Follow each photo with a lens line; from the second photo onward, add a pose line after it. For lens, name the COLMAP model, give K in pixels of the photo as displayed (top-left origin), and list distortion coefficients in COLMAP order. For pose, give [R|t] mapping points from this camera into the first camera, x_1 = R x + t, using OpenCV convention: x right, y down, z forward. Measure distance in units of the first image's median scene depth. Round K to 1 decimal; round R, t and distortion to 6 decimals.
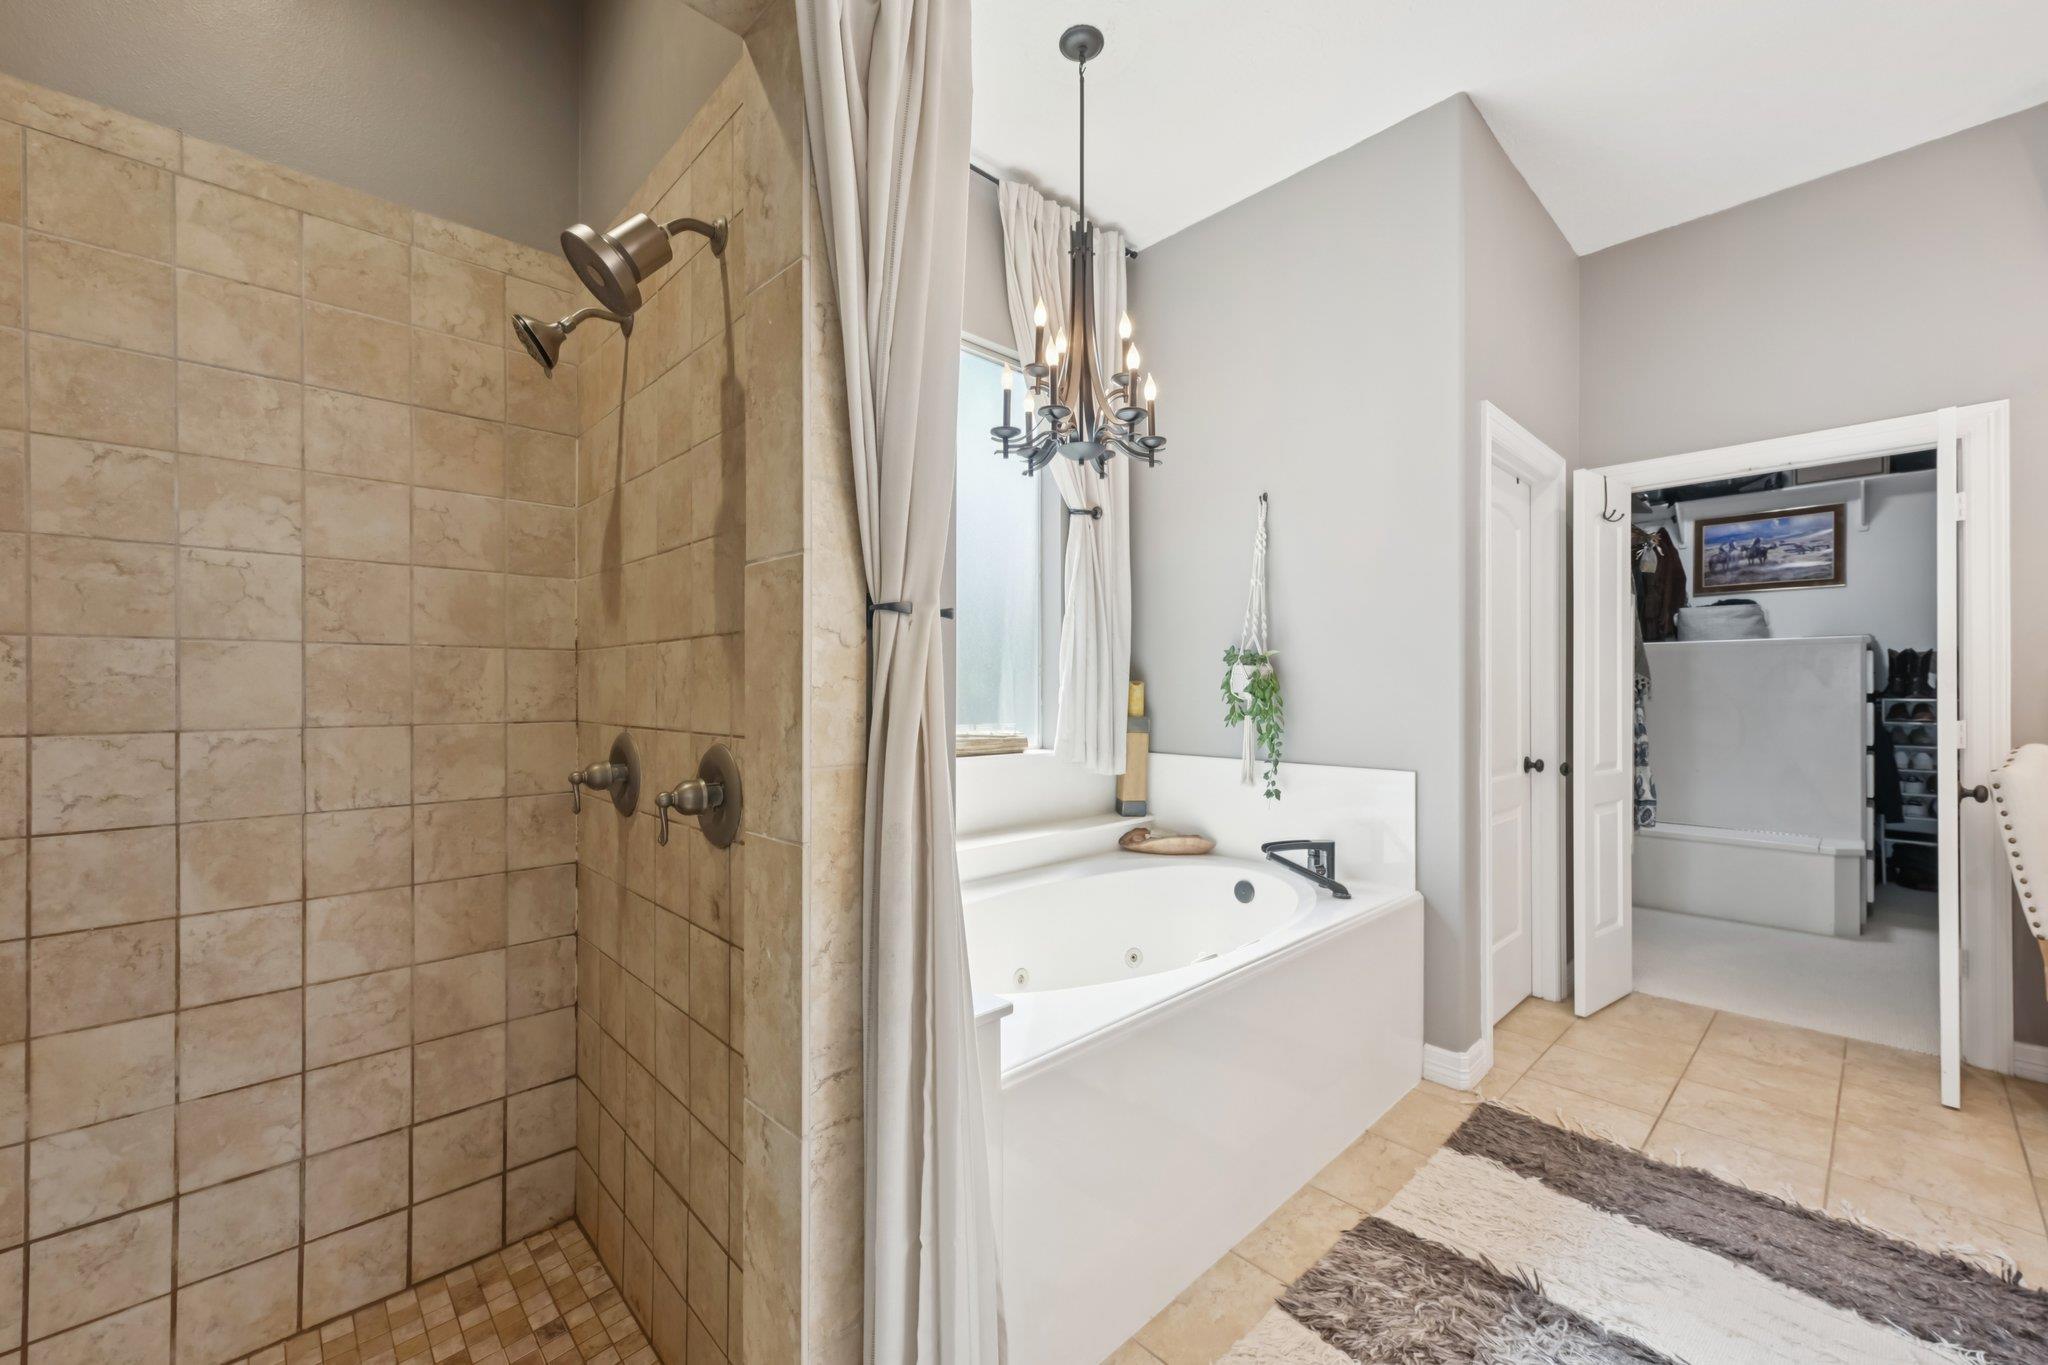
lens RADIAL K [[814.2, 0, 1025.0], [0, 814.2, 688.3], [0, 0, 1]] dist [0.011799, 0.000540]
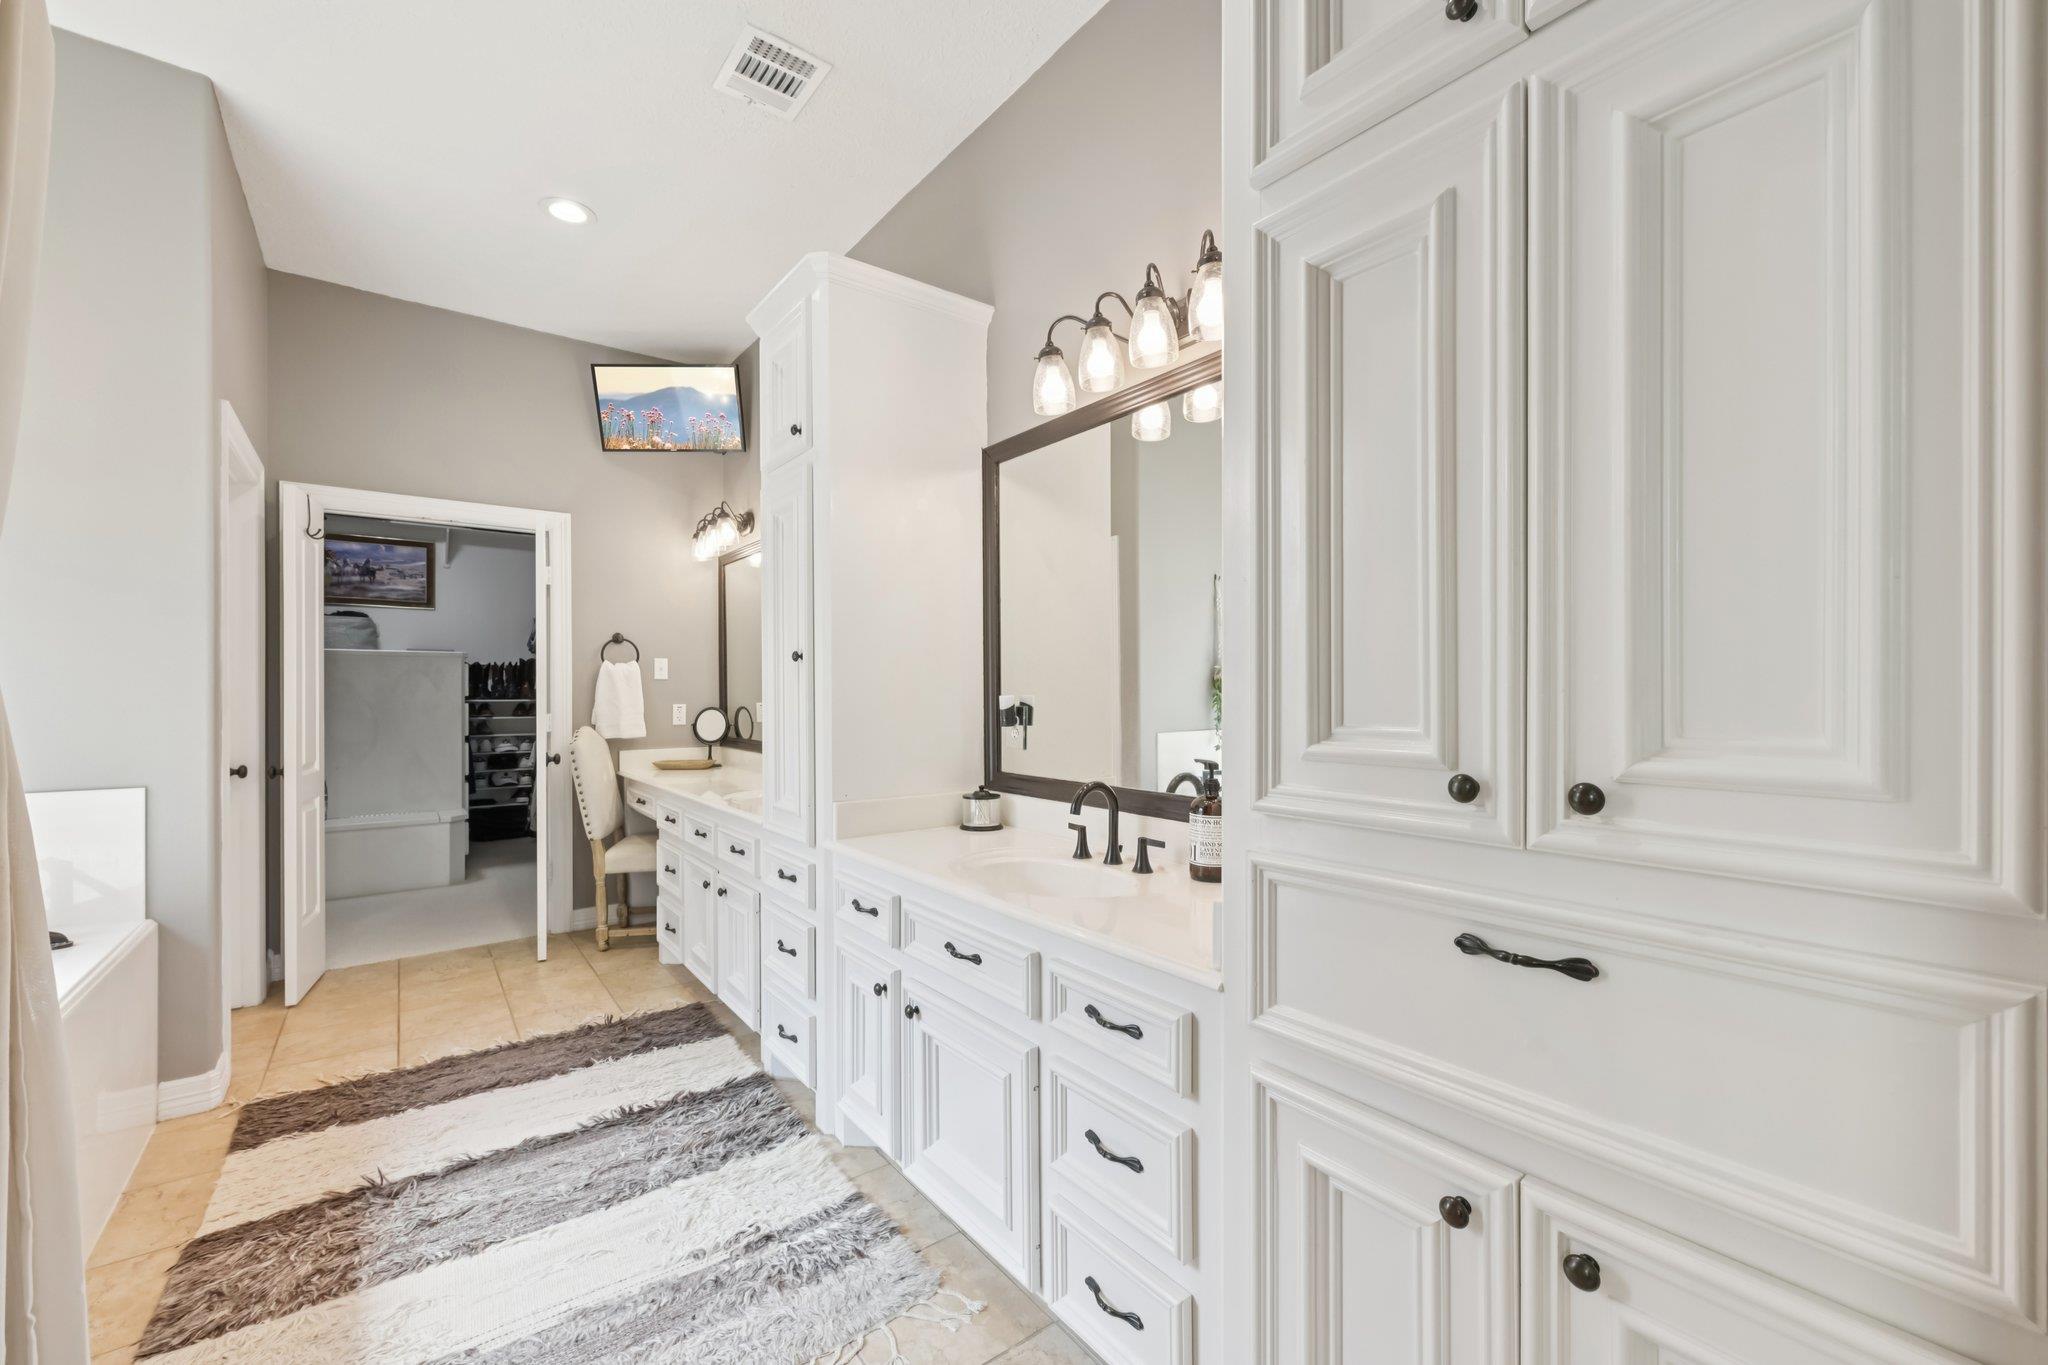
lens RADIAL K [[824.8, 0, 1050.8], [0, 824.8, 684.7], [0, 0, 1]] dist [-0.002653, -0.000228]
pose [[0.086143, 0.005462, 0.996268, -0.302569], [0.002488, 0.999981, -0.005697, -0.001991], [-0.996280, 0.002970, 0.086128, -0.061381]]
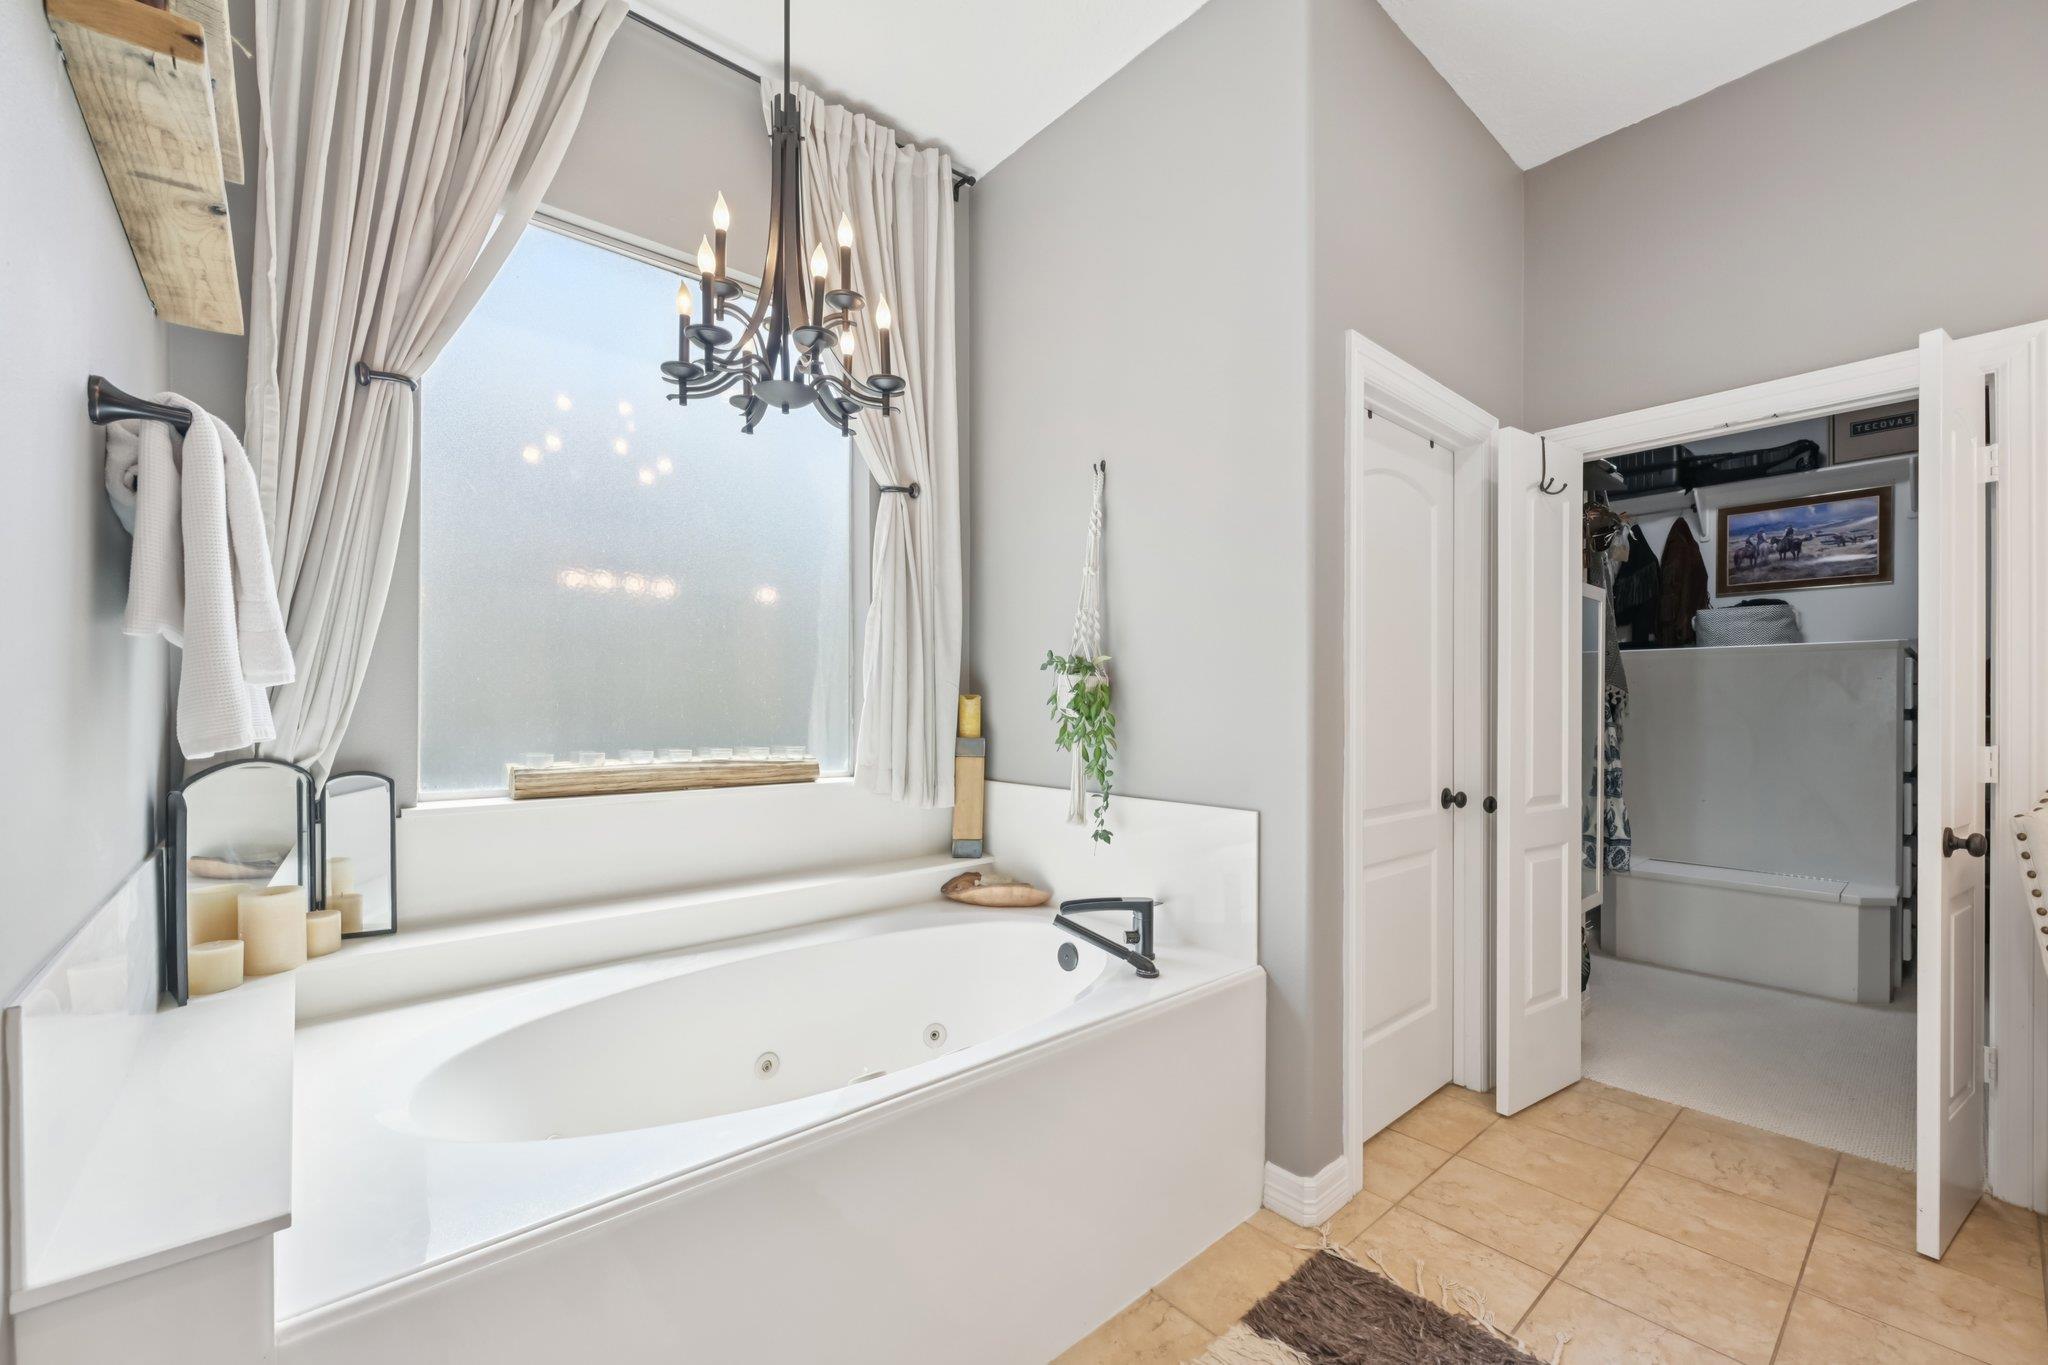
lens RADIAL K [[826.1, 0, 1029.3], [0, 826.1, 707.5], [0, 0, 1]] dist [0.001862, 0.000228]
pose [[0.998816, -0.000417, -0.048653, 0.270161], [0.000684, 0.999985, 0.005455, -0.000460], [0.048650, -0.005481, 0.998801, 0.186656]]
